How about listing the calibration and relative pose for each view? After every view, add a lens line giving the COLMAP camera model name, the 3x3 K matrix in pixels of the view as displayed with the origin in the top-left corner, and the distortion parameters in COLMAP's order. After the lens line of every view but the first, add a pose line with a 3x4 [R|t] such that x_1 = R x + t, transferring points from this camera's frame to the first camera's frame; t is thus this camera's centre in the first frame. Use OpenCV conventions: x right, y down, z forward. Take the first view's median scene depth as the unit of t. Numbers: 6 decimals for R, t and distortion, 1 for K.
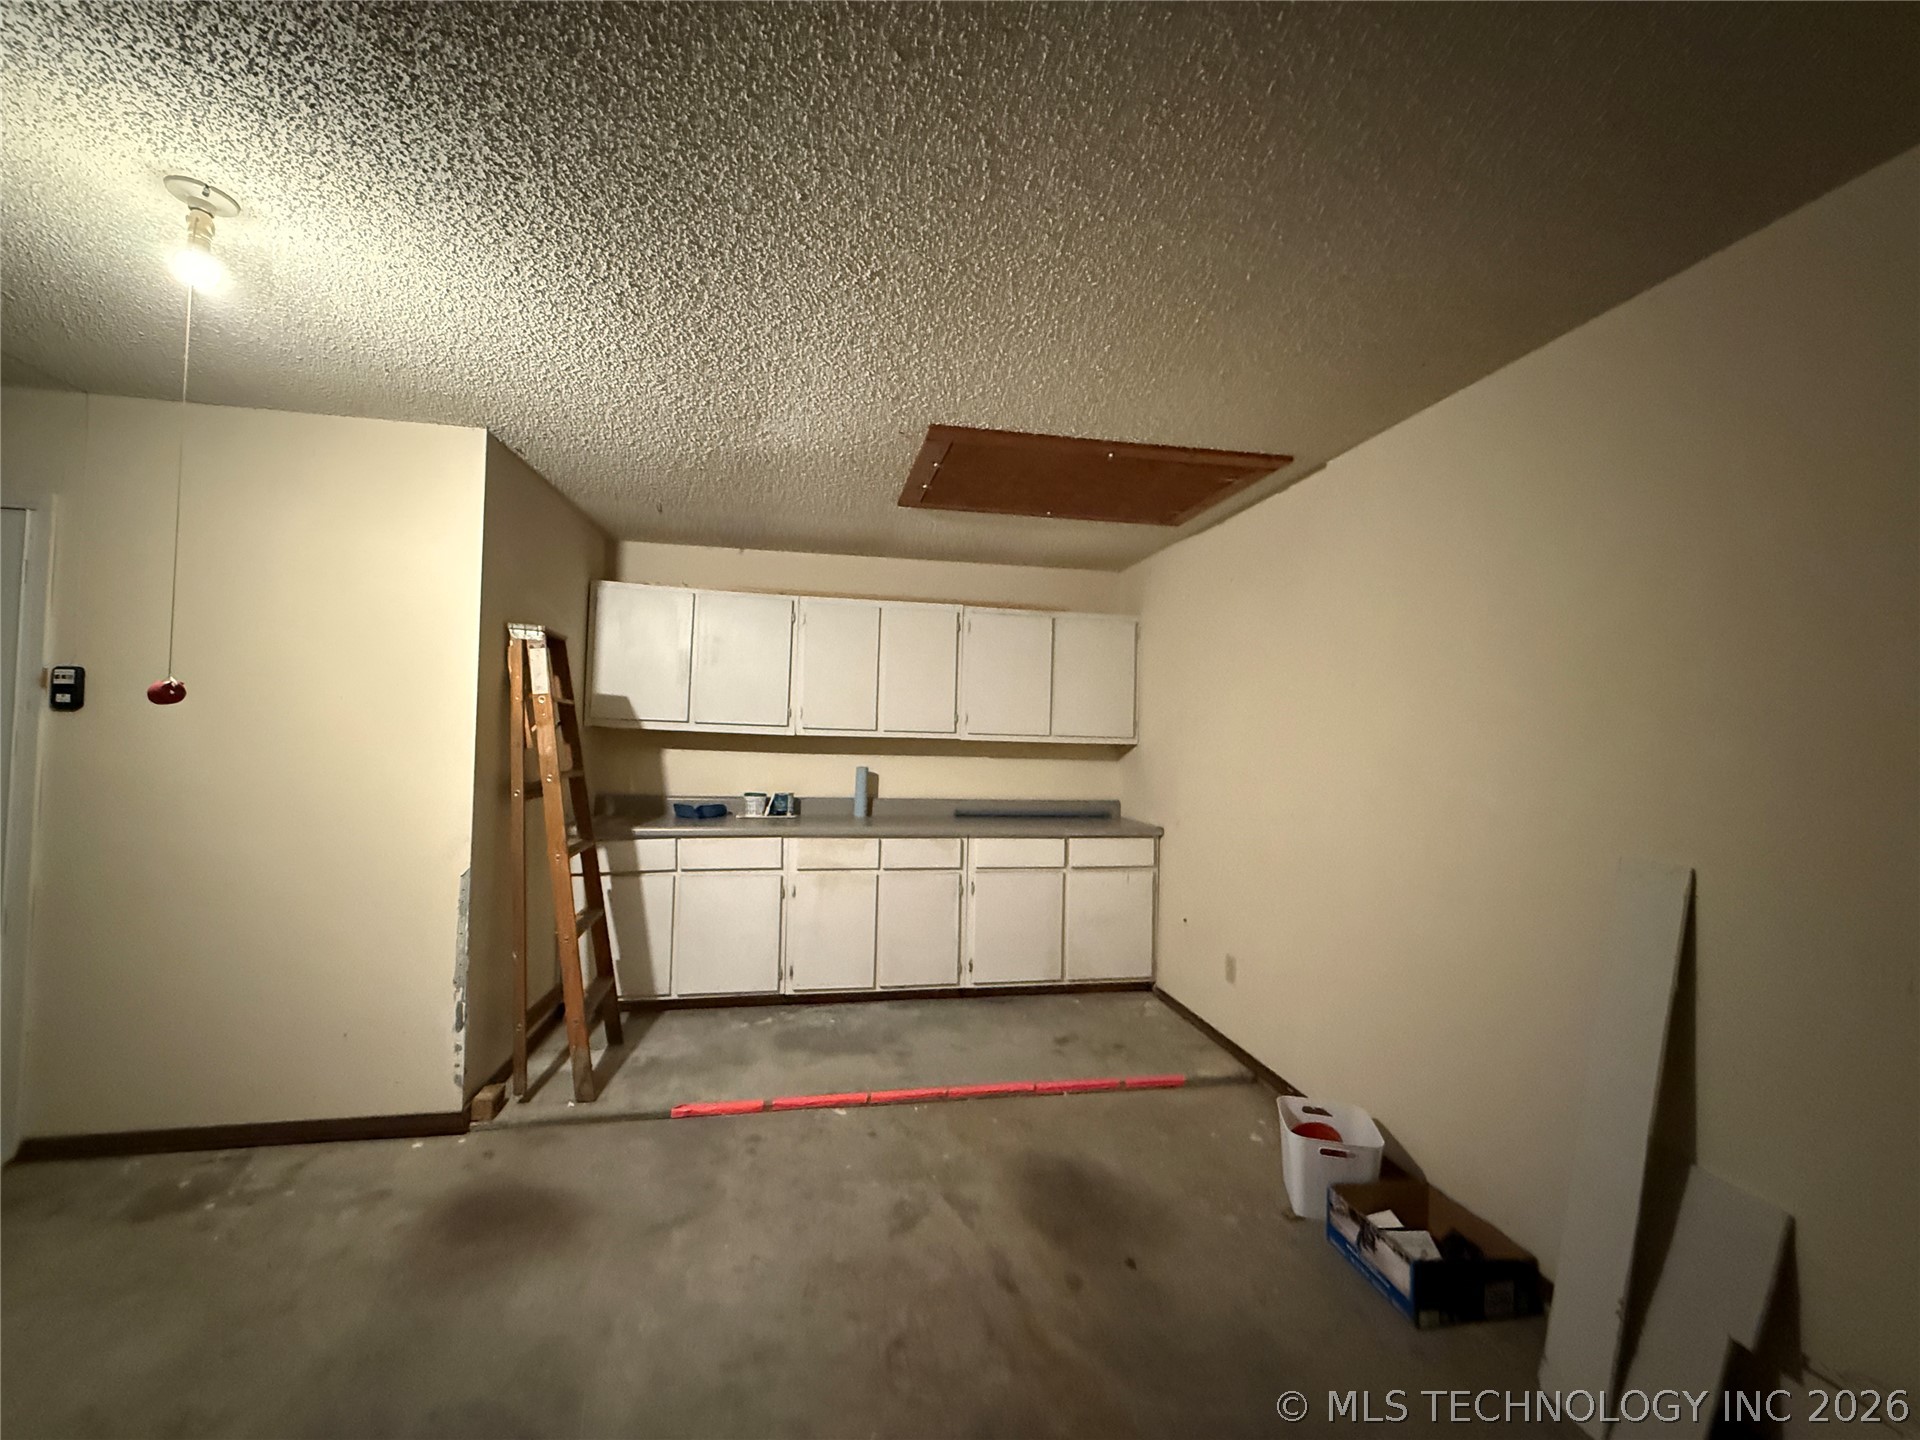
lens RADIAL K [[766.0, 0, 953.2], [0, 766.0, 724.3], [0, 0, 1]] dist [-0.001114, 0.000145]
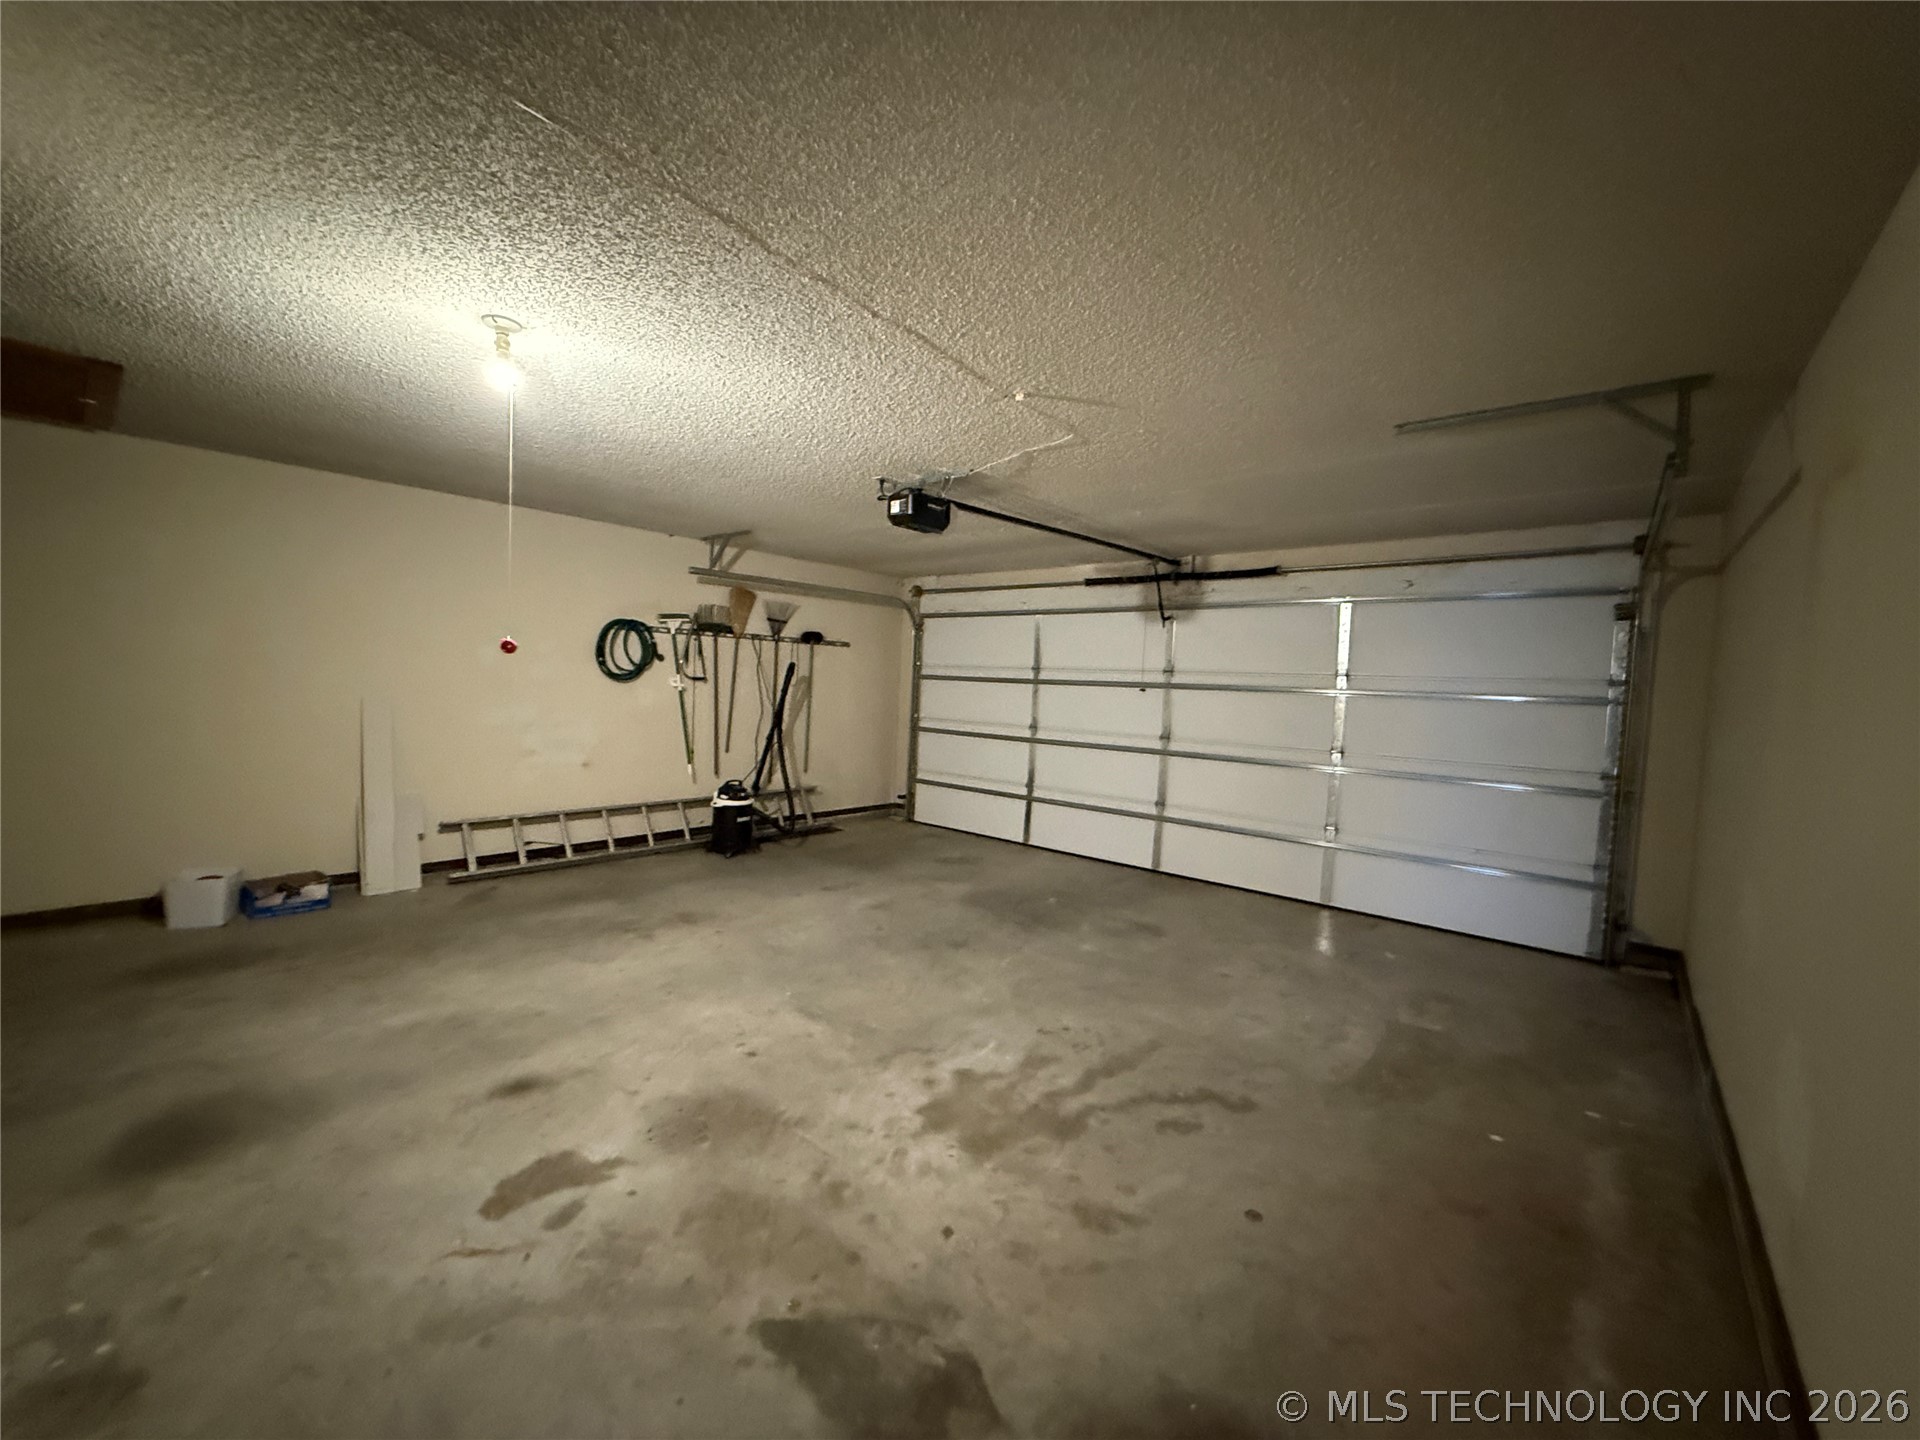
lens RADIAL K [[766.0, 0, 953.2], [0, 766.0, 724.3], [0, 0, 1]] dist [-0.001114, 0.000145]
pose [[-0.626365, -0.093692, 0.773879, -1.087580], [-0.071423, 0.995473, 0.062712, -0.019580], [-0.776251, -0.015992, -0.630221, 0.473778]]
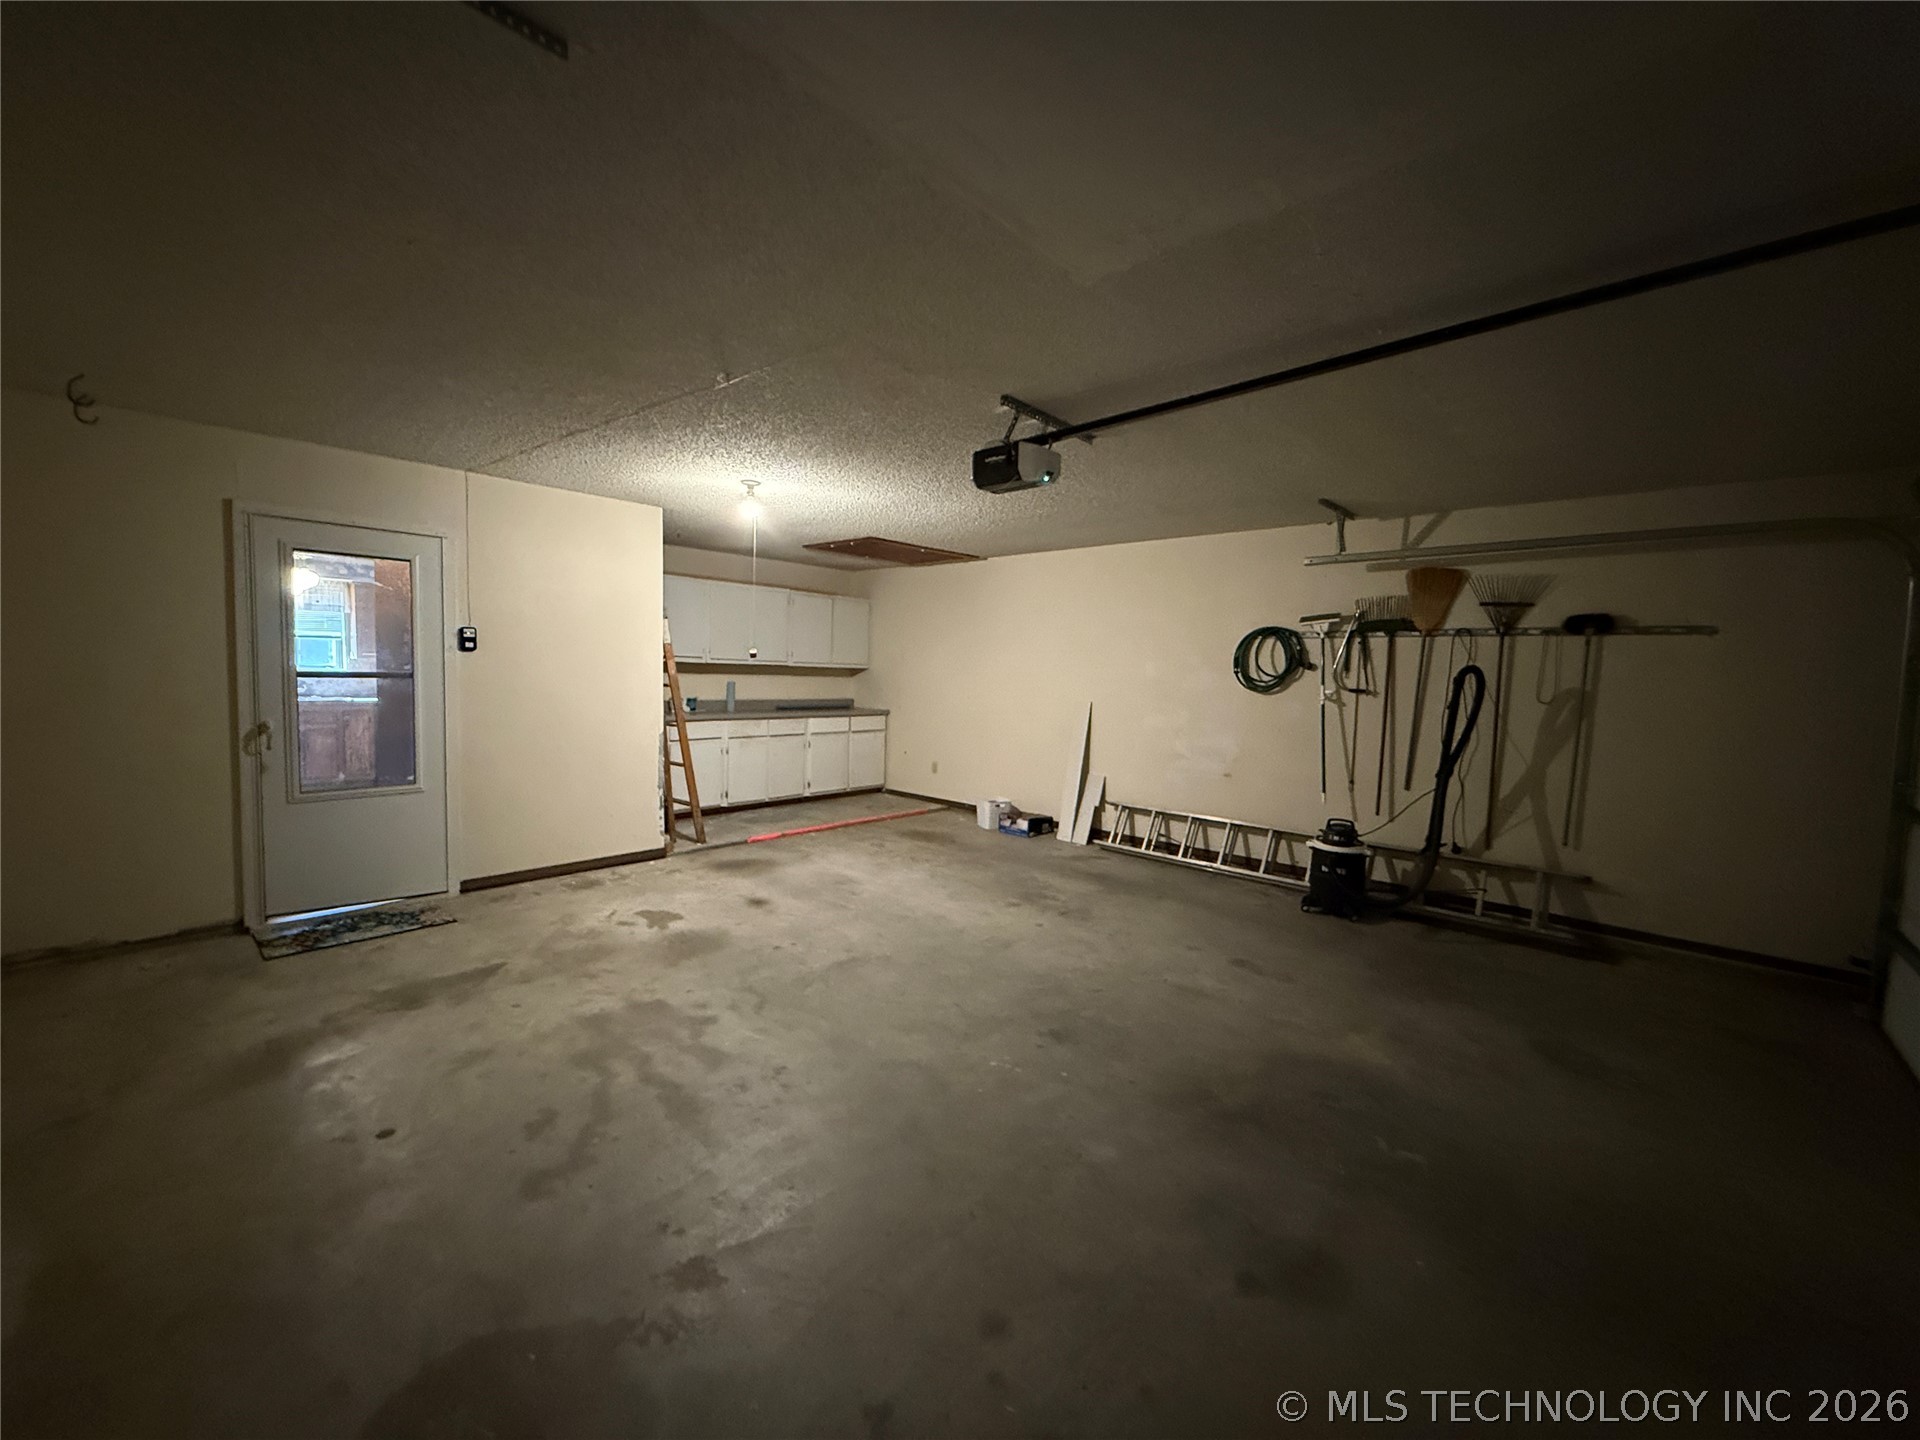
lens RADIAL K [[766.0, 0, 953.2], [0, 766.0, 724.3], [0, 0, 1]] dist [-0.001114, 0.000145]
pose [[0.797097, -0.042320, 0.602367, -0.830863], [-0.022470, 0.994772, 0.099622, -0.033034], [-0.603433, -0.092944, 0.791978, -0.717533]]
